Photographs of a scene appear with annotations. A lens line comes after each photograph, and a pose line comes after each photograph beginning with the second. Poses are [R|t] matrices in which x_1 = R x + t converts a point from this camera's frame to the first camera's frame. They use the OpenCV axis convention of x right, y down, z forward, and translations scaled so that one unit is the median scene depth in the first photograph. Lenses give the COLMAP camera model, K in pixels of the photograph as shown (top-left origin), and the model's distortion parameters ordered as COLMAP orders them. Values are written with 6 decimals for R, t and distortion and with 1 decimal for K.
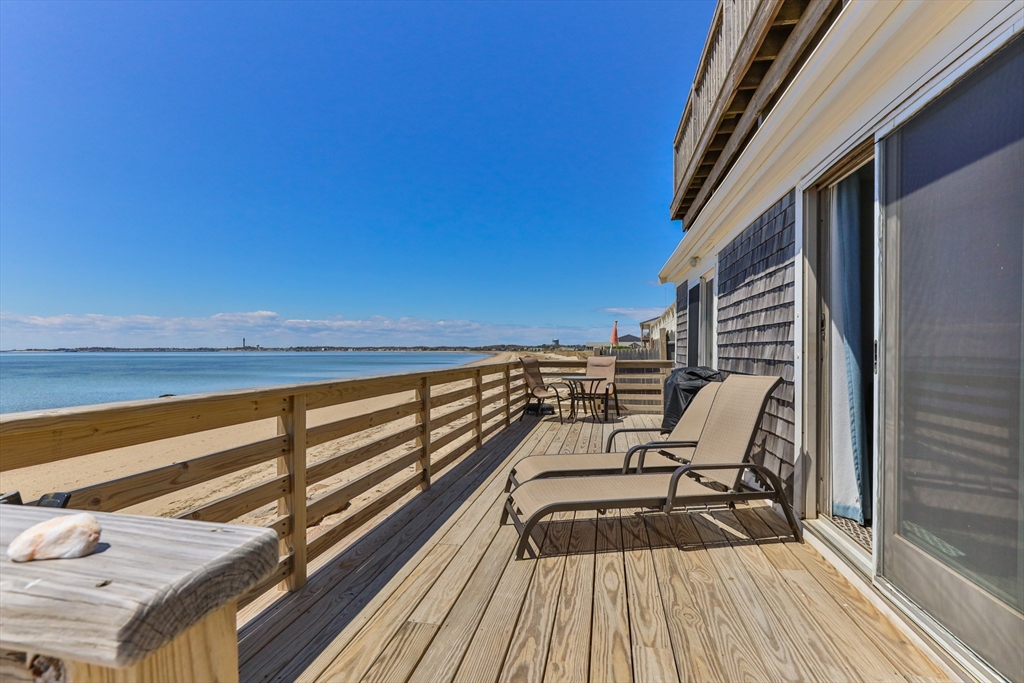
lens RADIAL K [[501.4, 0, 512.0], [0, 501.4, 341.5], [0, 0, 1]] dist [-0.000448, 0.000184]
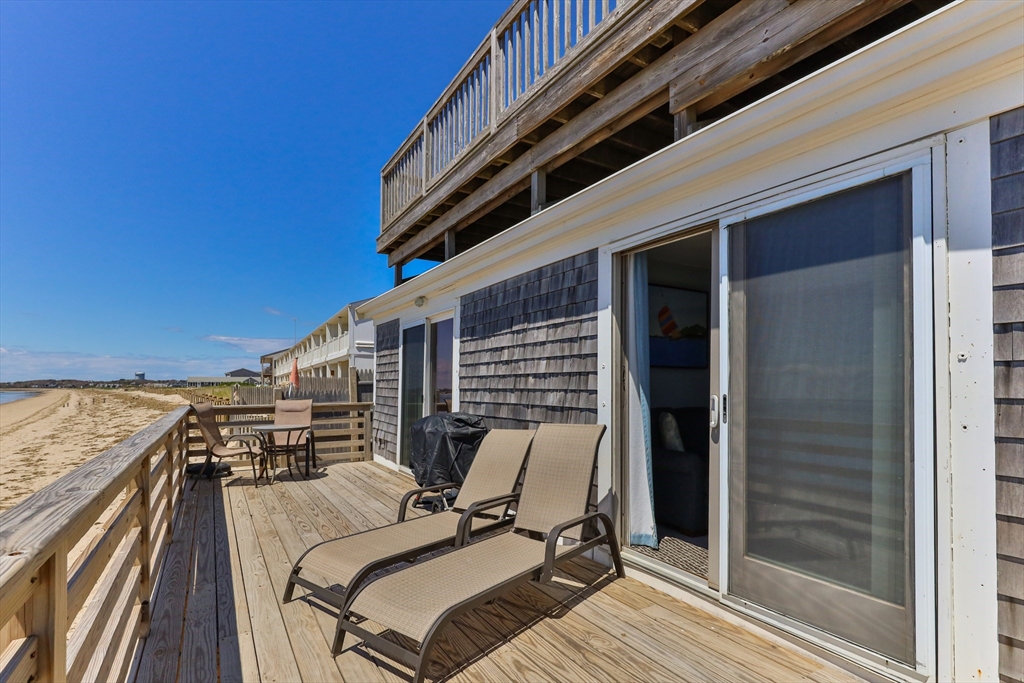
lens RADIAL K [[513.5, 0, 508.3], [0, 513.5, 374.0], [0, 0, 1]] dist [-0.004342, -0.000769]
pose [[0.755951, 0.008997, 0.654566, -0.242679], [-0.005881, 0.999959, -0.006952, -0.021447], [-0.654601, 0.001406, 0.755973, 0.227877]]
